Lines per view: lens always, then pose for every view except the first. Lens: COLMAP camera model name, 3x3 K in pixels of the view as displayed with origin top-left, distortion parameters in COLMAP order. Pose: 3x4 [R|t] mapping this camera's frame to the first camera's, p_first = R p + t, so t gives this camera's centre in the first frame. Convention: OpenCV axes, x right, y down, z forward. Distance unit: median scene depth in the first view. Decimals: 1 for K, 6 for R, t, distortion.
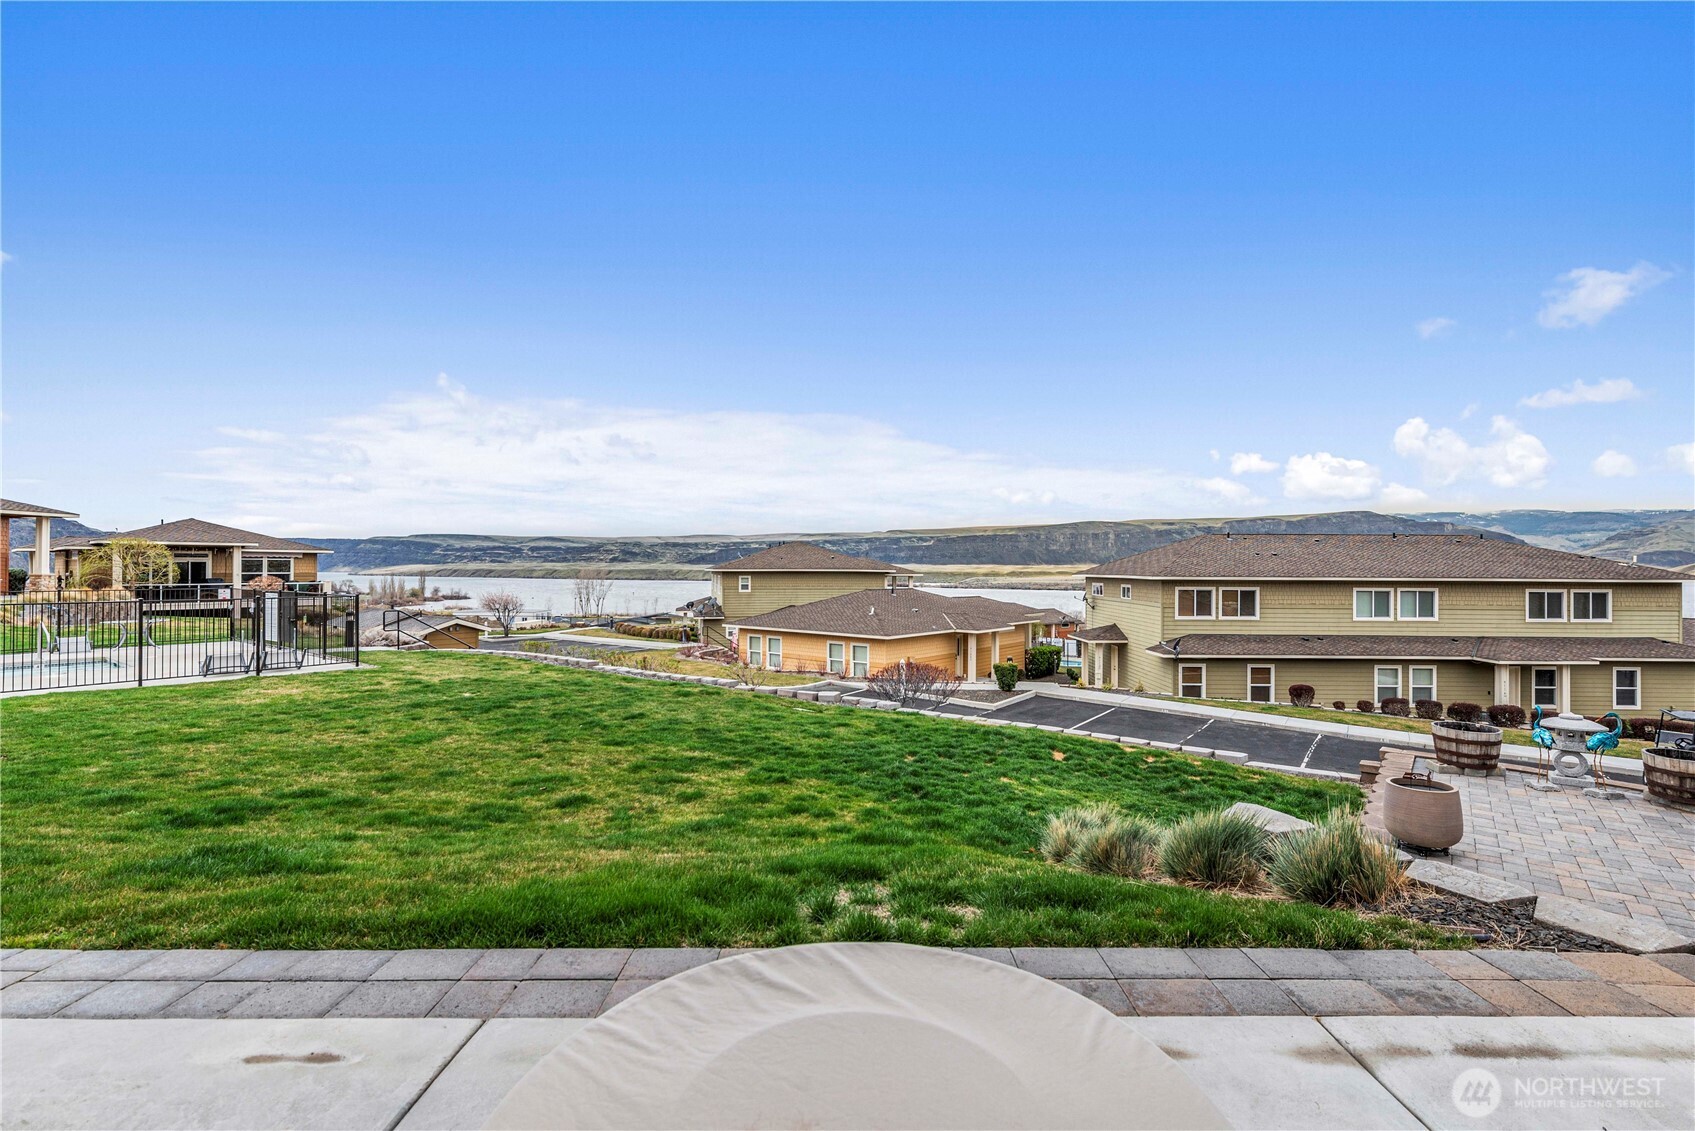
lens RADIAL K [[737.9, 0, 860.9], [0, 737.9, 565.8], [0, 0, 1]] dist [0.002371, 0.000026]
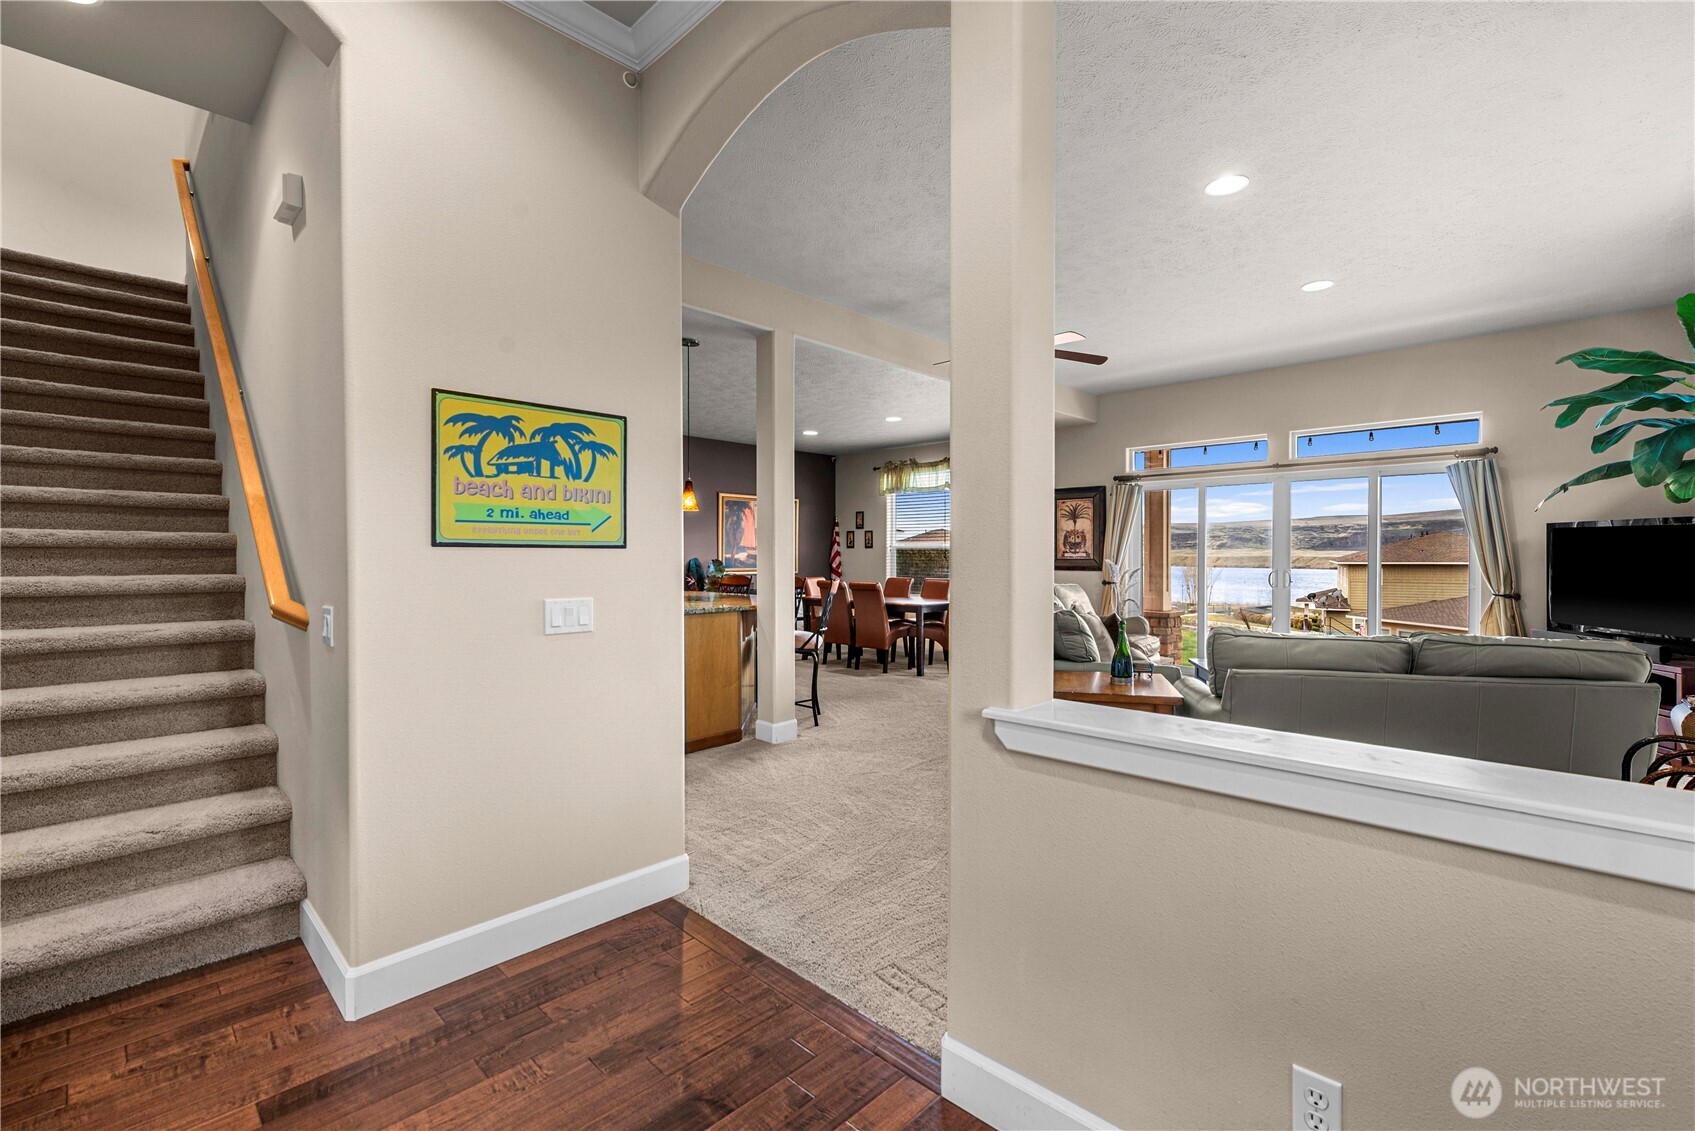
lens RADIAL K [[737.9, 0, 860.9], [0, 737.9, 565.8], [0, 0, 1]] dist [0.002371, 0.000026]
pose [[0.712739, 0.006872, -0.701395, 0.075166], [0.005354, 0.999870, 0.015236, -0.014768], [0.701408, -0.014614, 0.712610, -0.308783]]
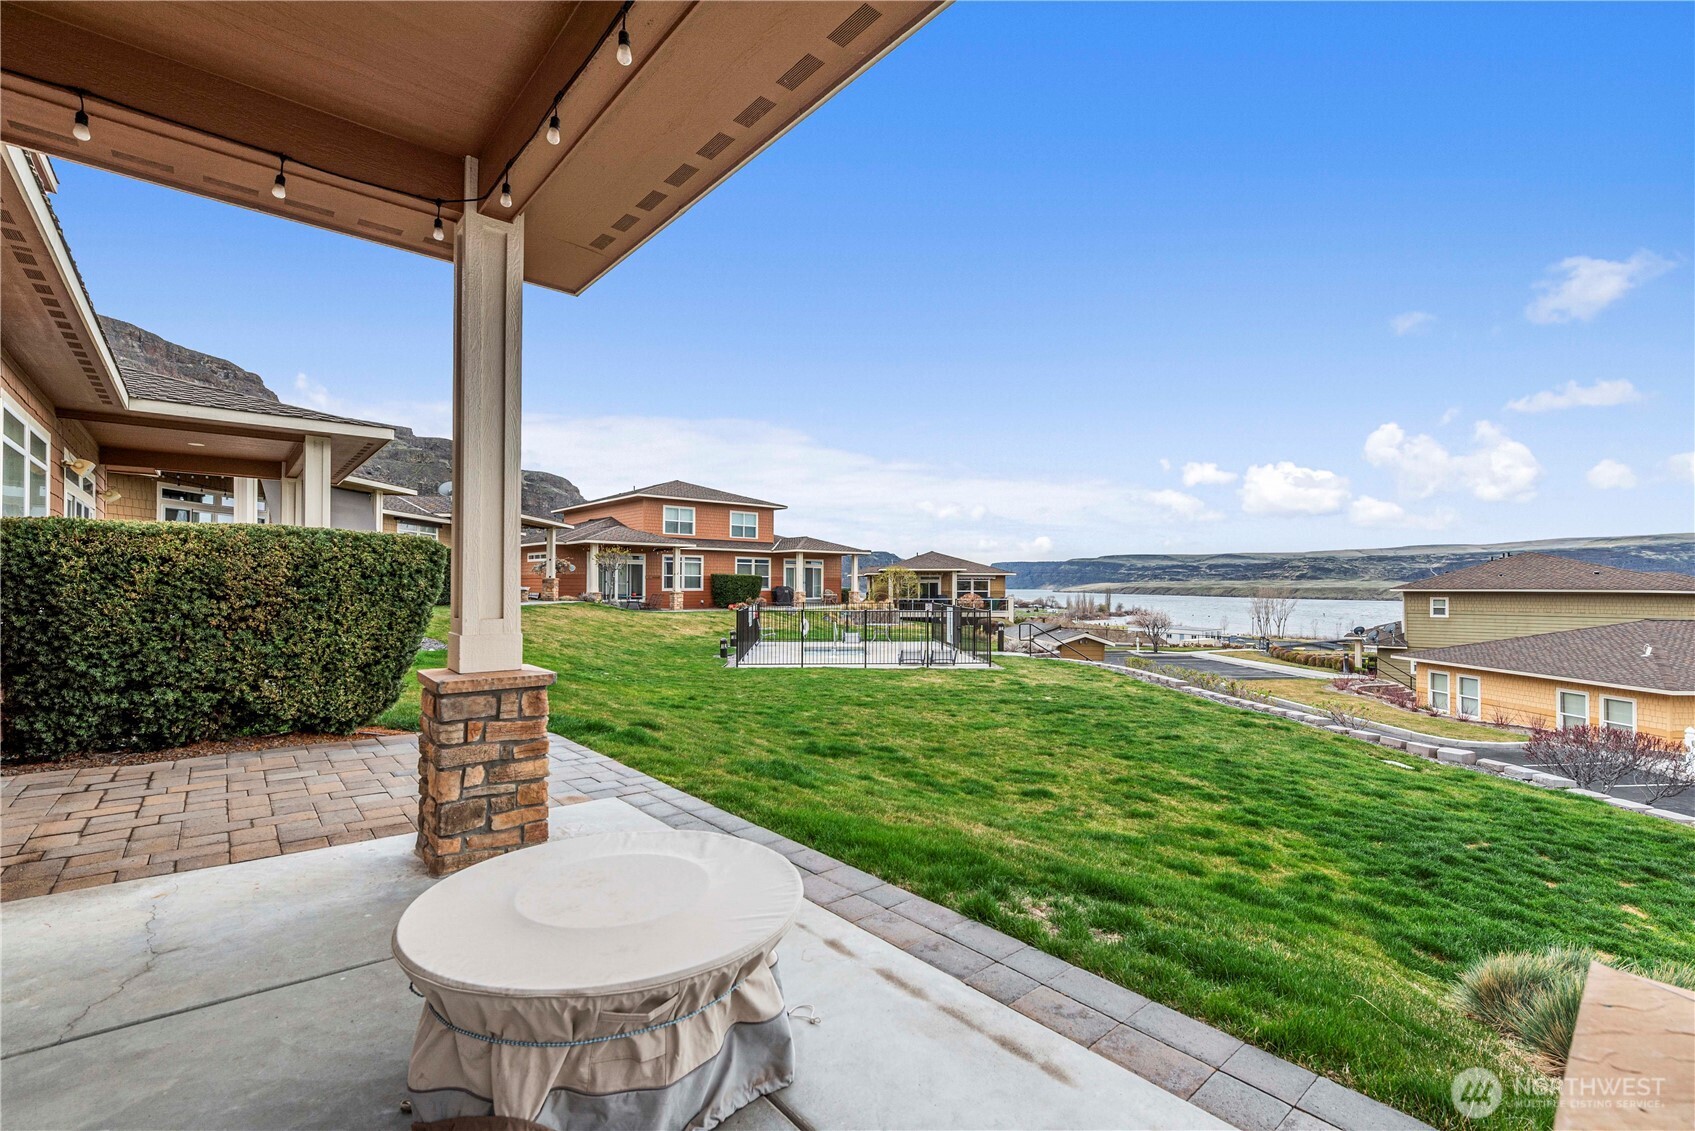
lens RADIAL K [[737.9, 0, 860.9], [0, 737.9, 565.8], [0, 0, 1]] dist [0.002371, 0.000026]
pose [[0.651447, -0.021615, -0.758386, 0.071829], [0.002958, 0.999659, -0.025950, -0.001632], [0.758688, 0.014661, 0.651289, 0.008330]]
